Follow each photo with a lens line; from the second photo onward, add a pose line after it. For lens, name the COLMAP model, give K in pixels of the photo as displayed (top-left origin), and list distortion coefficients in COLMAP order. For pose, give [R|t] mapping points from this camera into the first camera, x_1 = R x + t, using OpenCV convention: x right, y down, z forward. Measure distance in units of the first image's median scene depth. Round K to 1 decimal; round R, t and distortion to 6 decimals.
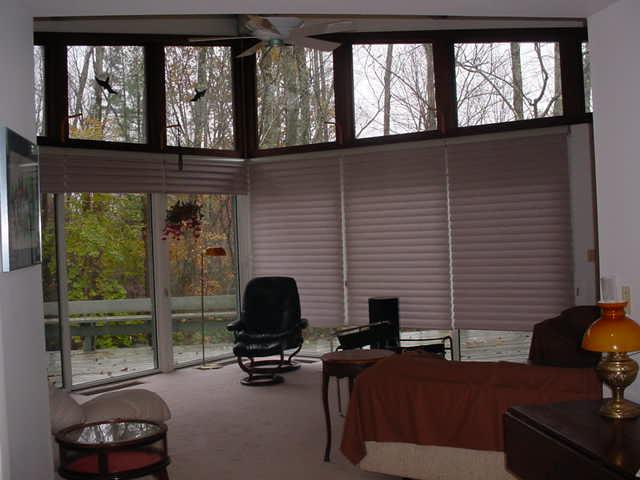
lens RADIAL K [[861.7, 0, 320.0], [0, 861.7, 240.0], [0, 0, 1]] dist [-0.161146, 0.026482]
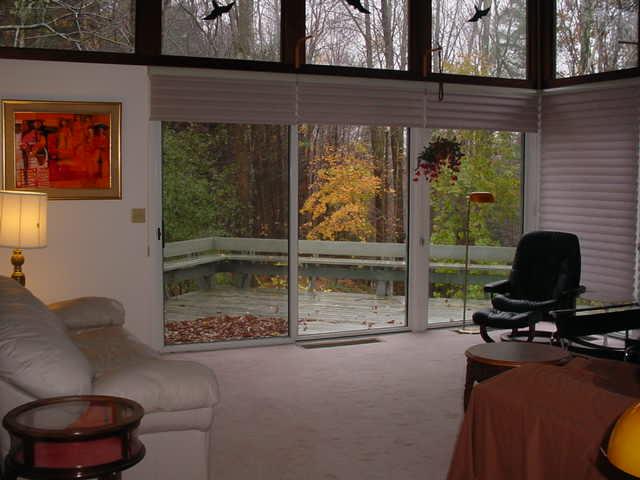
lens RADIAL K [[861.7, 0, 320.0], [0, 861.7, 240.0], [0, 0, 1]] dist [-0.161146, 0.026482]
pose [[0.878365, 0.075314, -0.472021, 0.140236], [-0.041092, 0.995751, 0.082412, -0.007950], [0.476222, -0.052992, 0.877727, 0.175571]]
